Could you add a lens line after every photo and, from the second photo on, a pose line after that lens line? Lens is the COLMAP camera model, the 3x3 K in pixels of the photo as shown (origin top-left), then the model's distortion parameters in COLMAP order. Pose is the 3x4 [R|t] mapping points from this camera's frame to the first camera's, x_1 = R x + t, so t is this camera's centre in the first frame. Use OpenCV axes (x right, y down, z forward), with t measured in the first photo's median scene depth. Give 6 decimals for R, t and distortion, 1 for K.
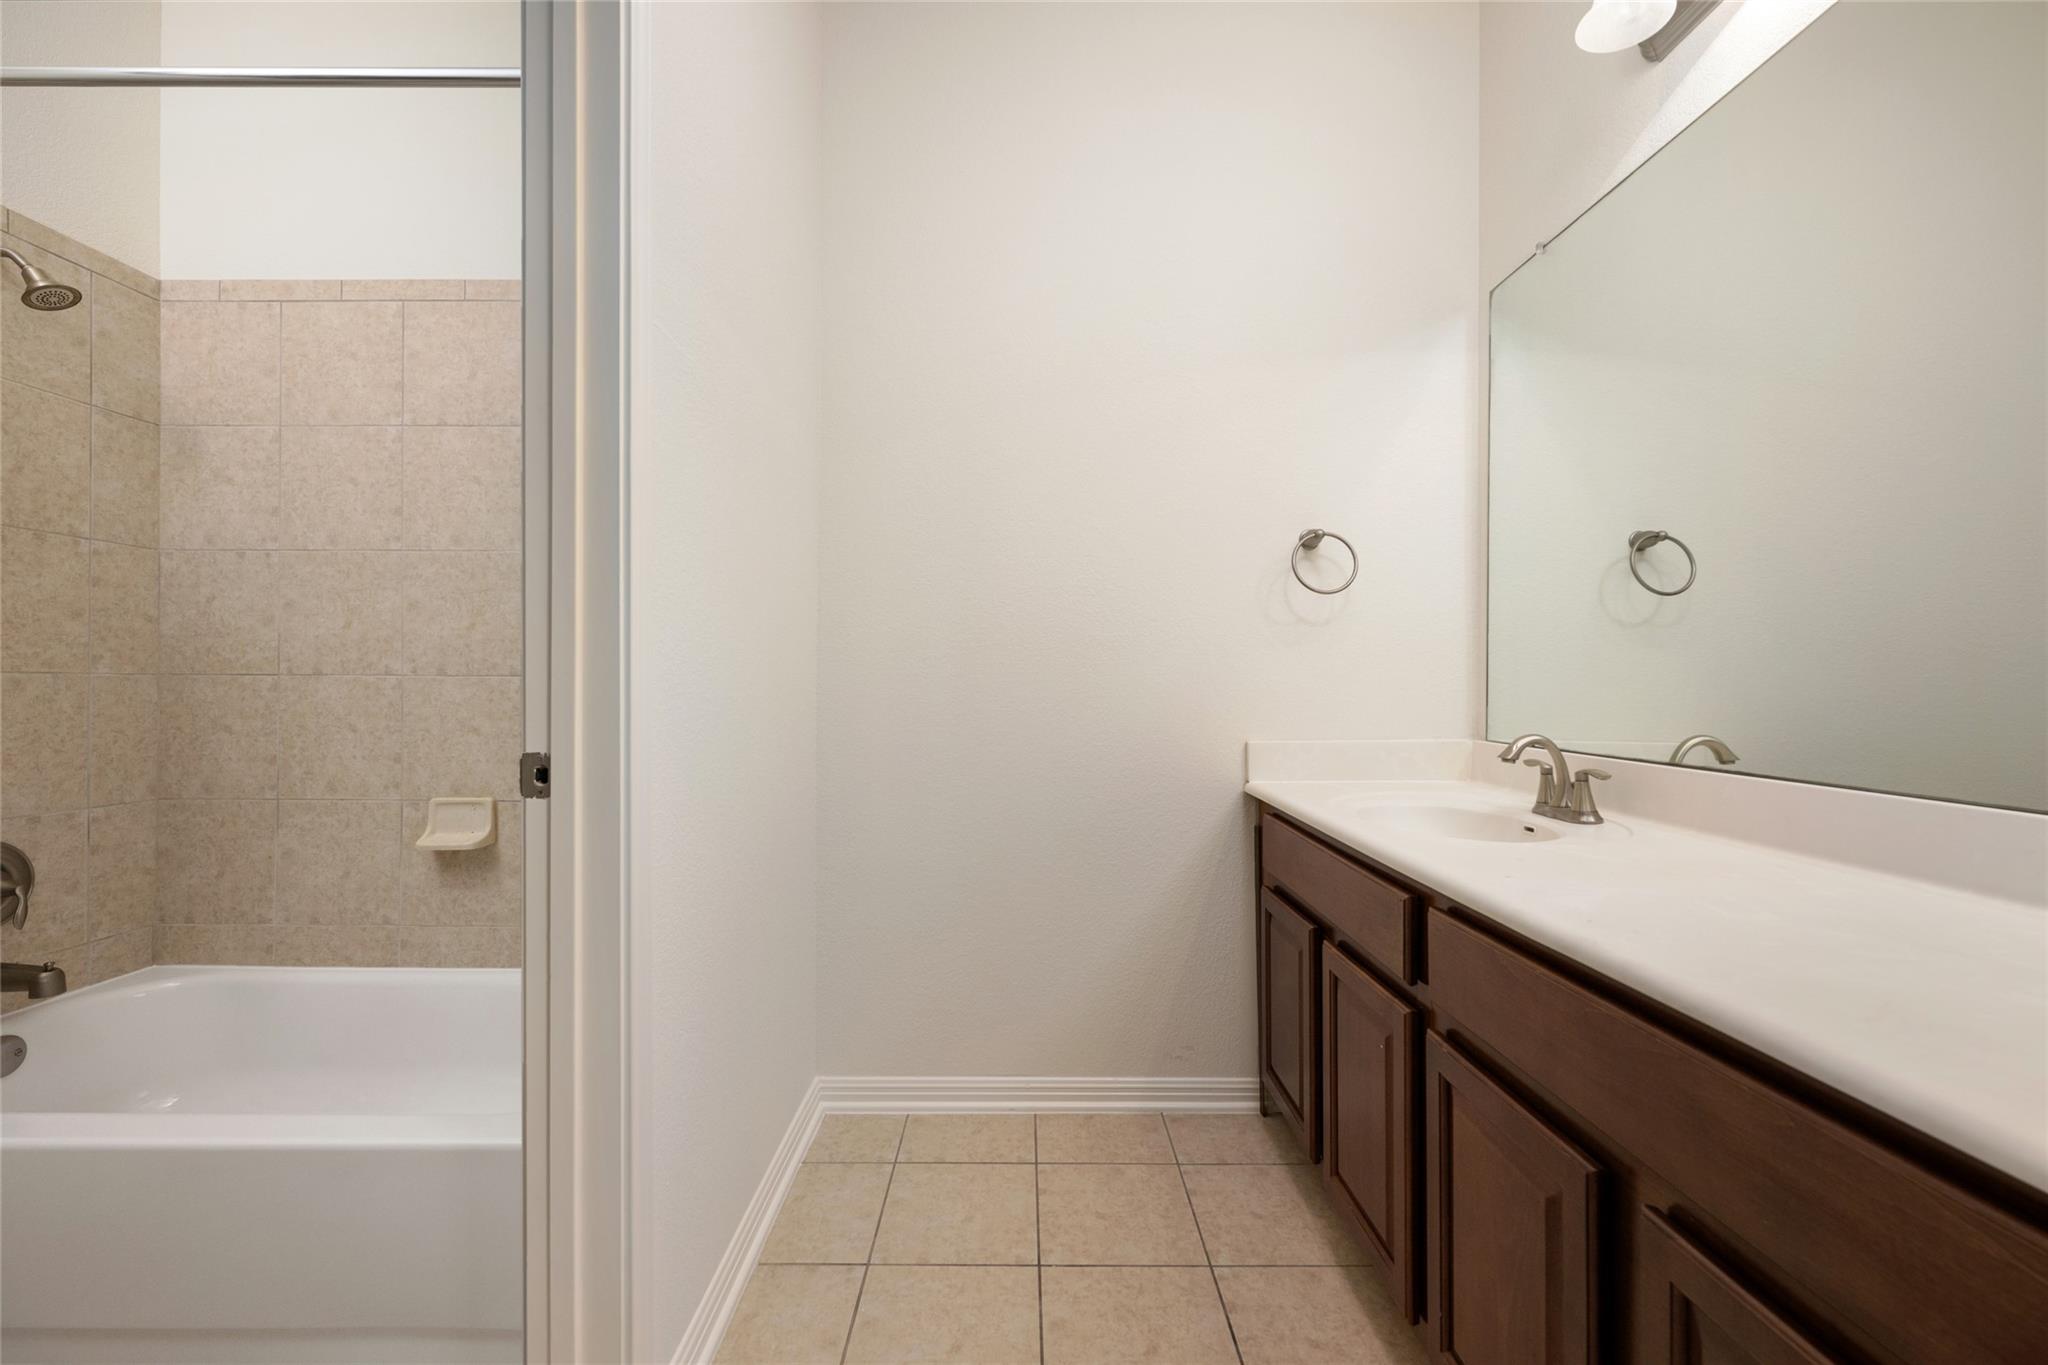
lens RADIAL K [[821.3, 0, 1028.9], [0, 821.3, 668.3], [0, 0, 1]] dist [-0.000862, -0.000009]
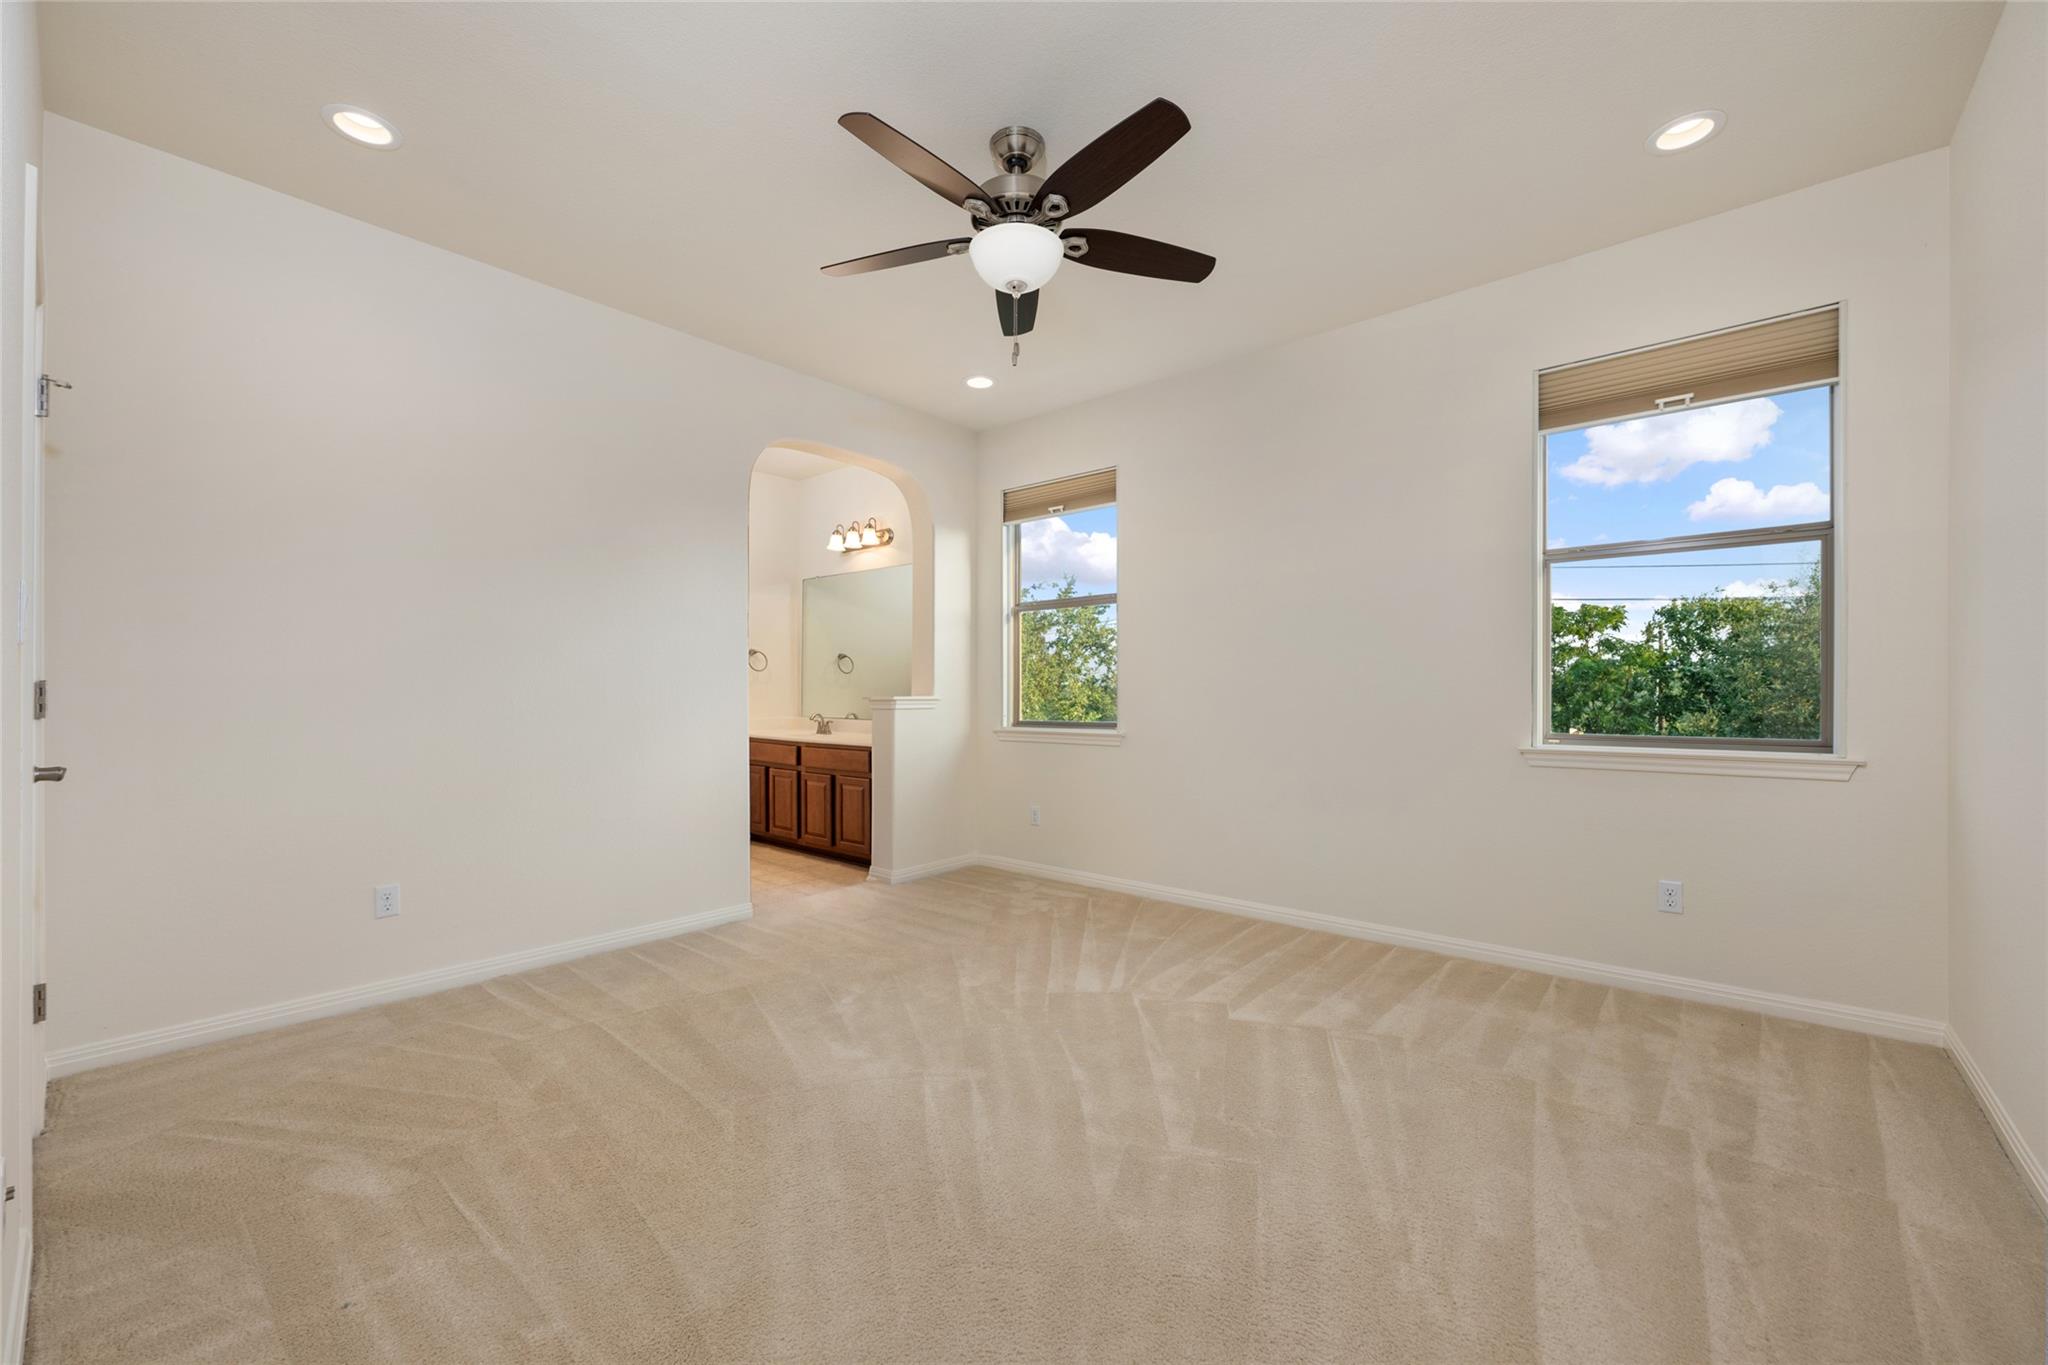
lens RADIAL K [[821.3, 0, 1021.6], [0, 821.3, 688.4], [0, 0, 1]] dist [-0.000862, -0.000009]
pose [[0.656428, 0.004618, 0.754375, -5.385584], [-0.002216, 0.999989, -0.004193, -0.059012], [-0.754386, 0.001081, 0.656431, -7.294669]]
